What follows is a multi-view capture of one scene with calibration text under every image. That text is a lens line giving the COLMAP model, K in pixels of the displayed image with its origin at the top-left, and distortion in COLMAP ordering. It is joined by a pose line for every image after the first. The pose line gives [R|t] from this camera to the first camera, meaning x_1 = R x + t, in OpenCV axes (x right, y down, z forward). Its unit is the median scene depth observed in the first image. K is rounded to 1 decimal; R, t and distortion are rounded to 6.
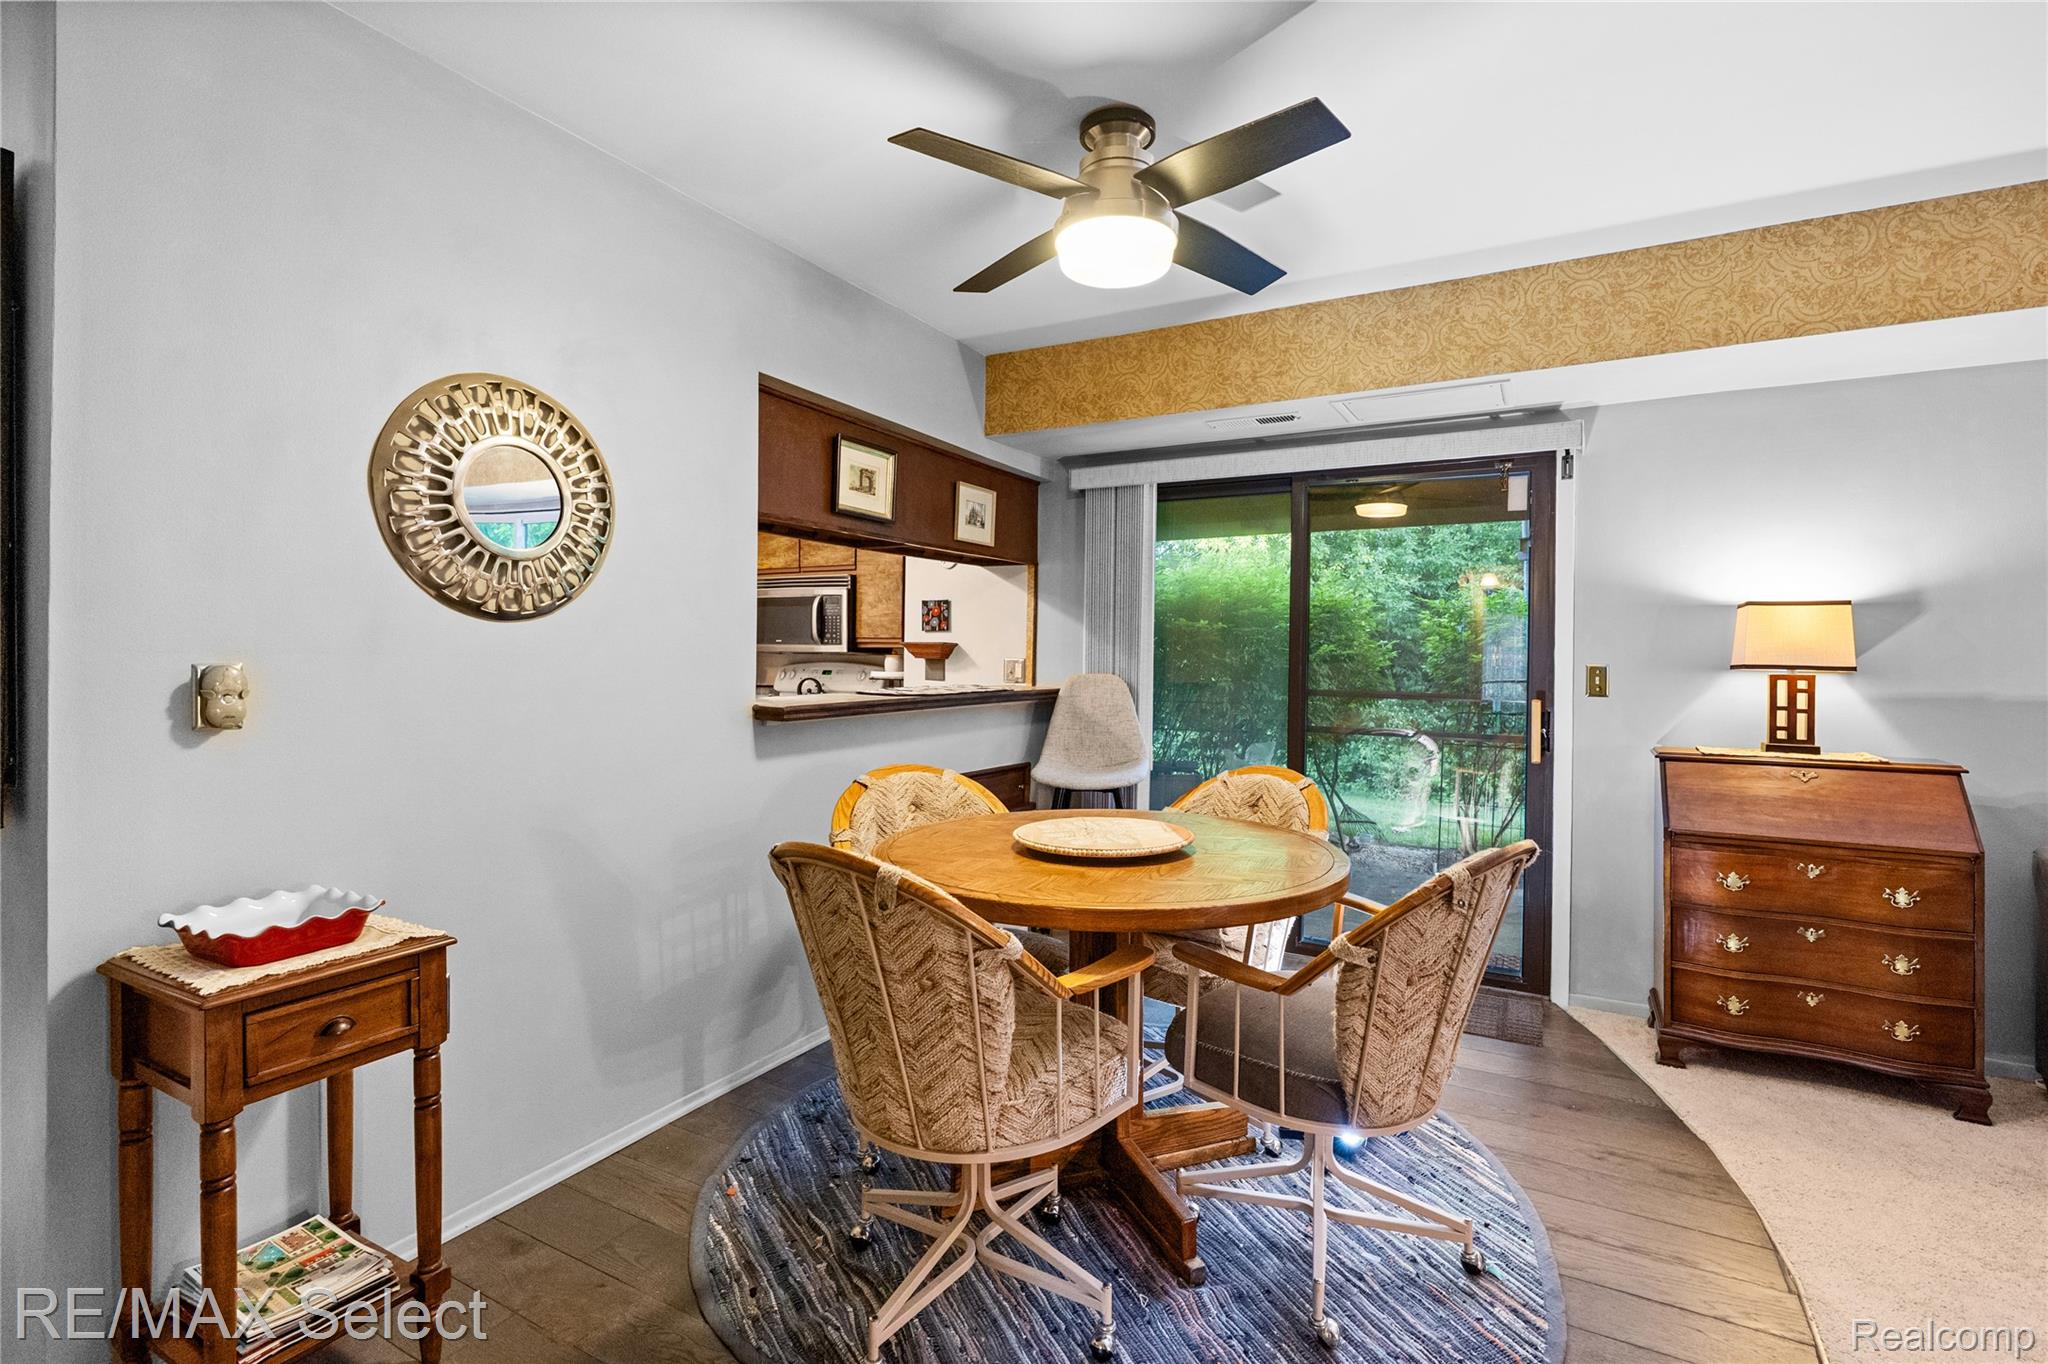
lens RADIAL K [[952.0, 0, 1026.5], [0, 952.0, 658.7], [0, 0, 1]] dist [-0.002609, 0.000091]
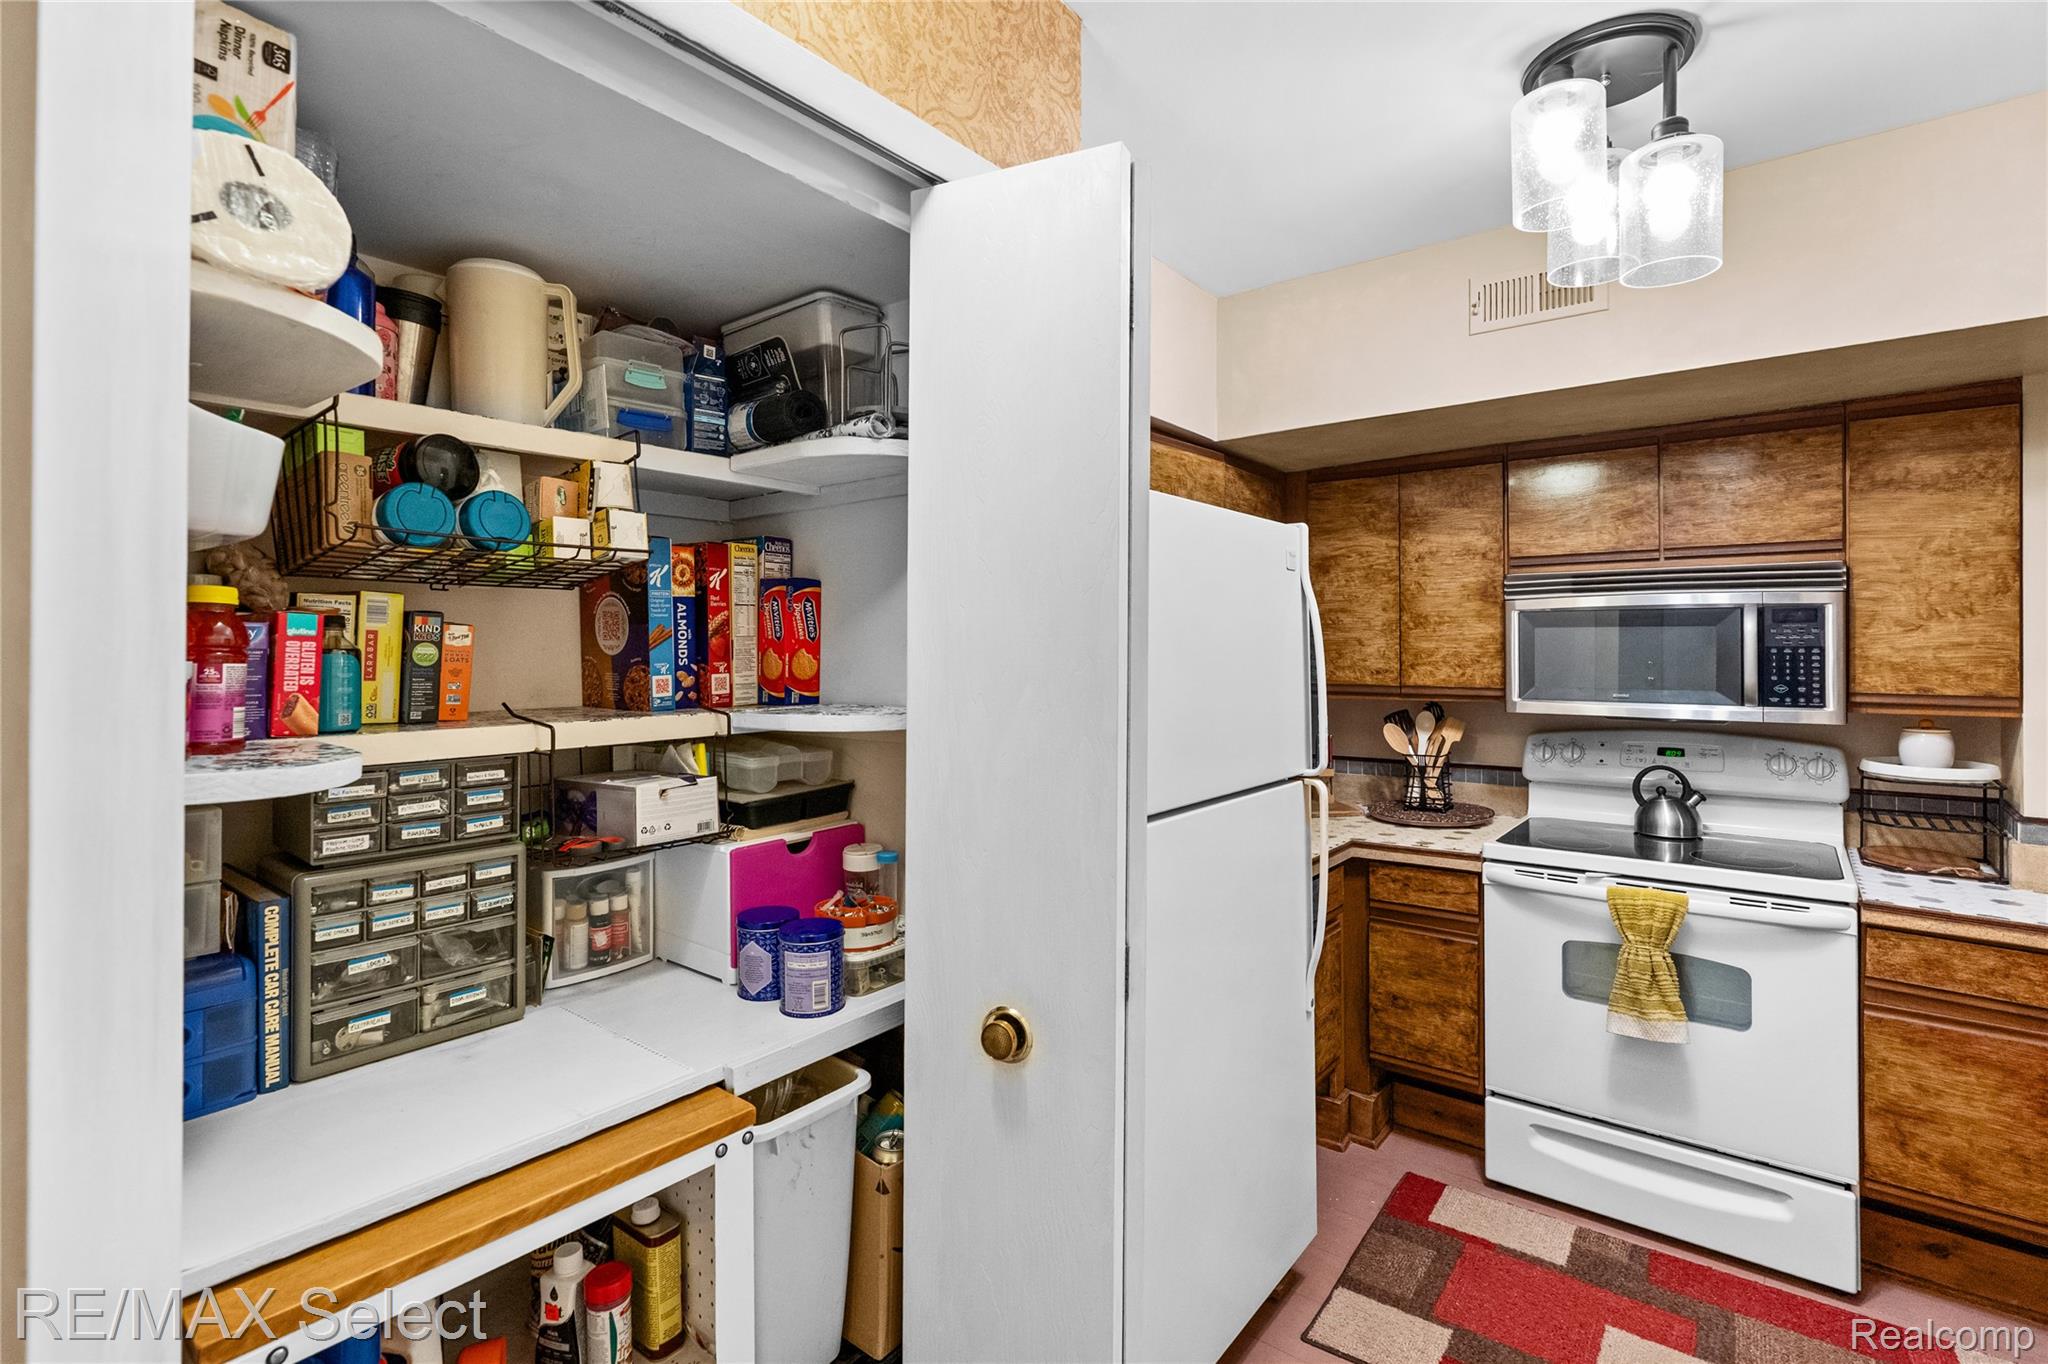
lens RADIAL K [[943.7, 0, 1051.1], [0, 943.7, 641.4], [0, 0, 1]] dist [-0.001667, 0.000922]
pose [[0.987728, -0.010652, -0.155820, -0.820595], [0.008311, 0.999843, -0.015662, -0.071749], [0.155962, 0.014175, 0.987661, 0.774676]]
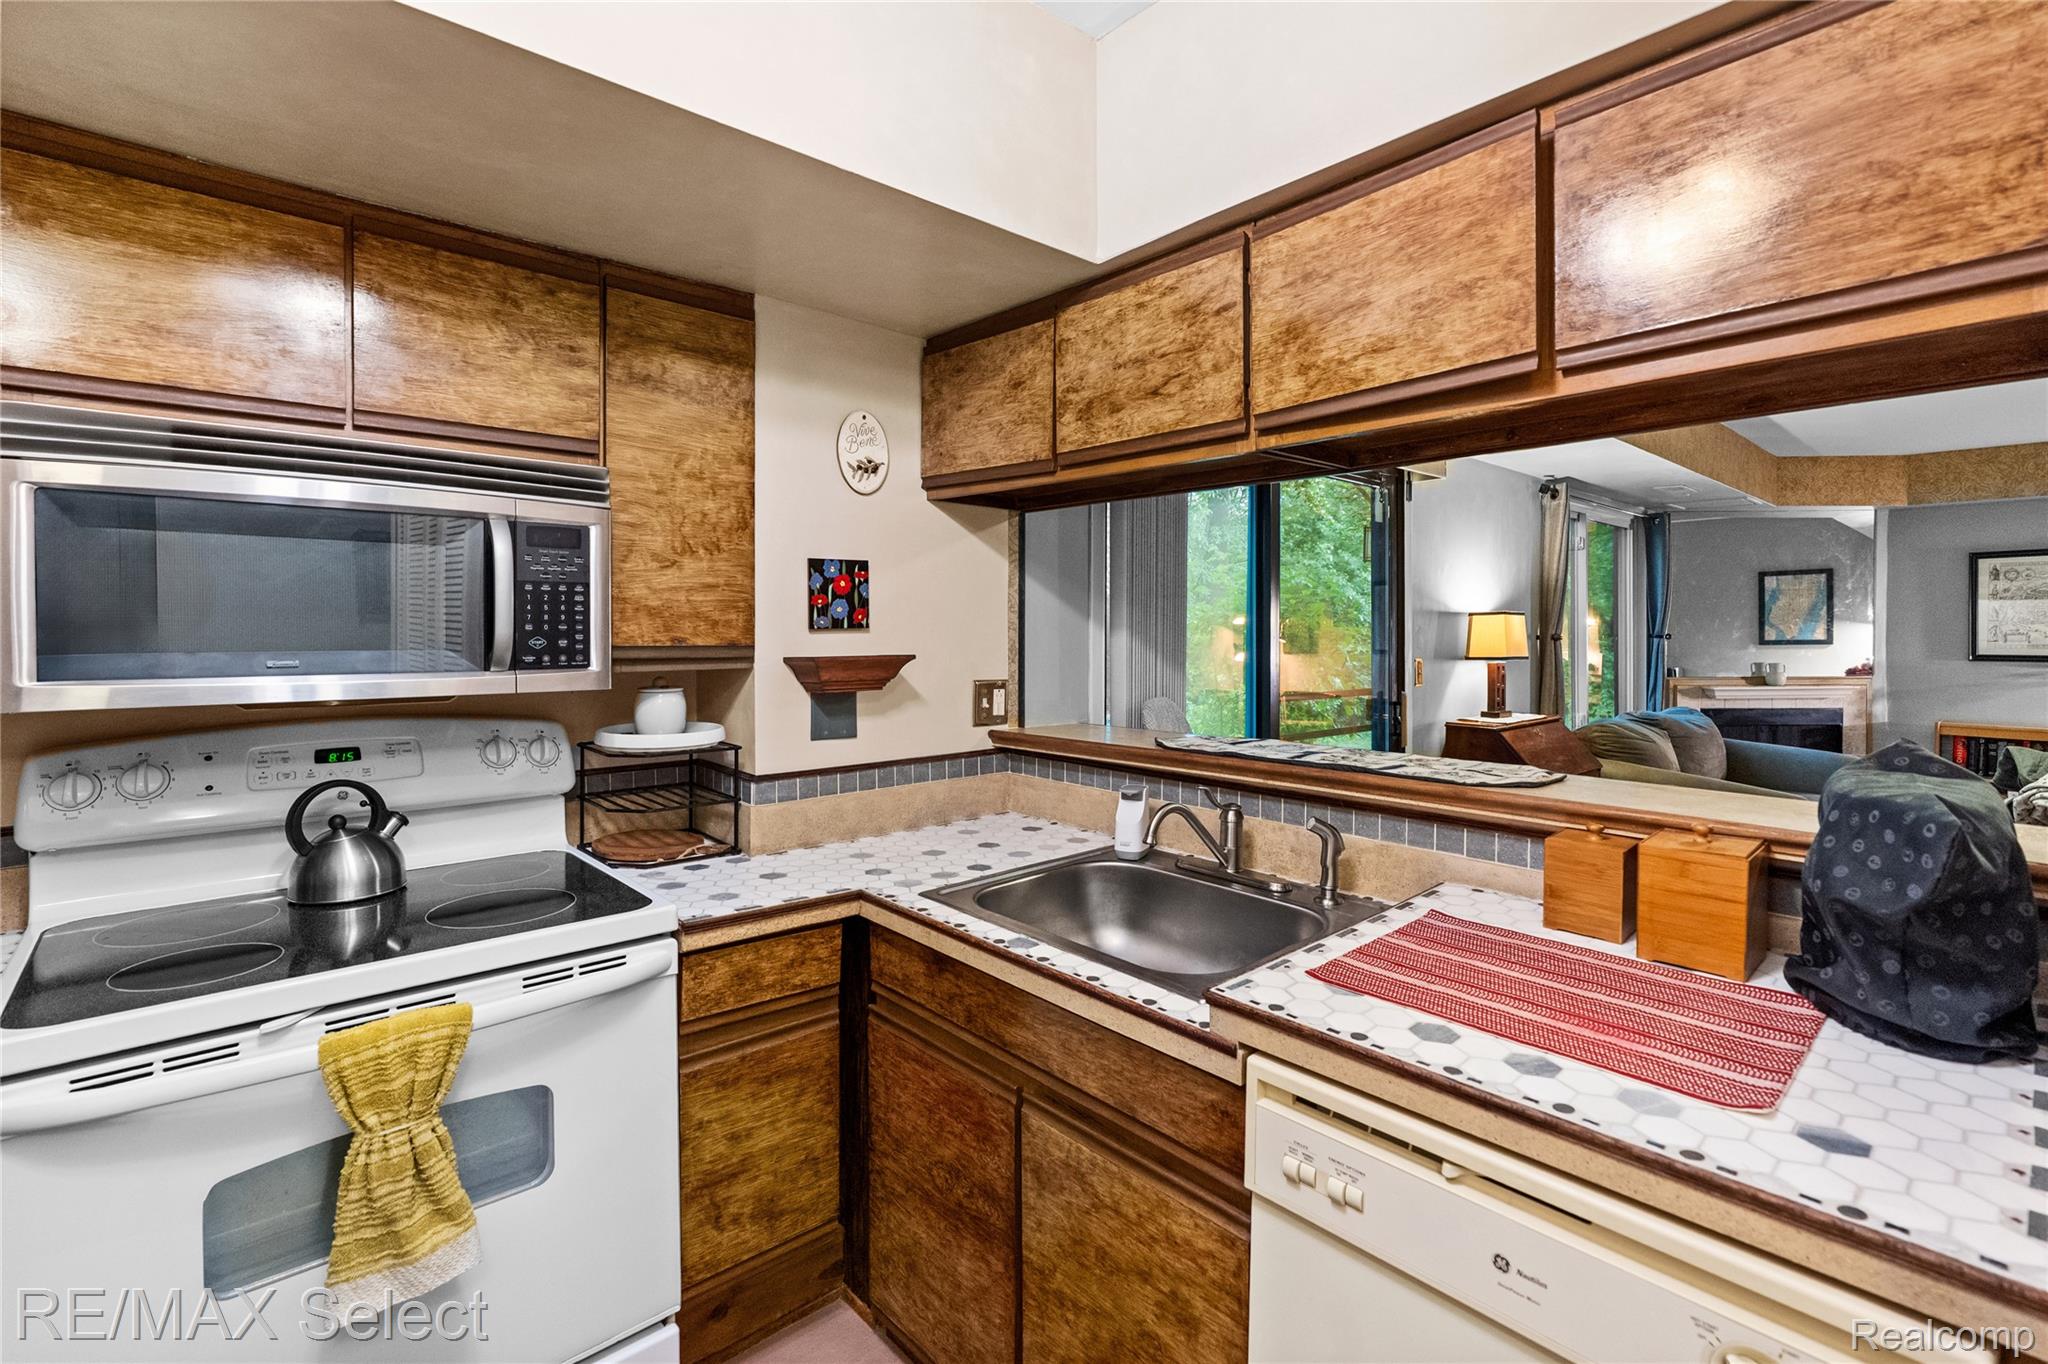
lens RADIAL K [[938.5, 0, 1026.1], [0, 938.5, 641.4], [0, 0, 1]] dist [-0.014846, 0.005964]
pose [[0.329296, -0.021399, 0.943984, -0.755976], [0.007584, 0.999771, 0.020019, -0.048918], [-0.944196, 0.000567, 0.329383, 1.204804]]
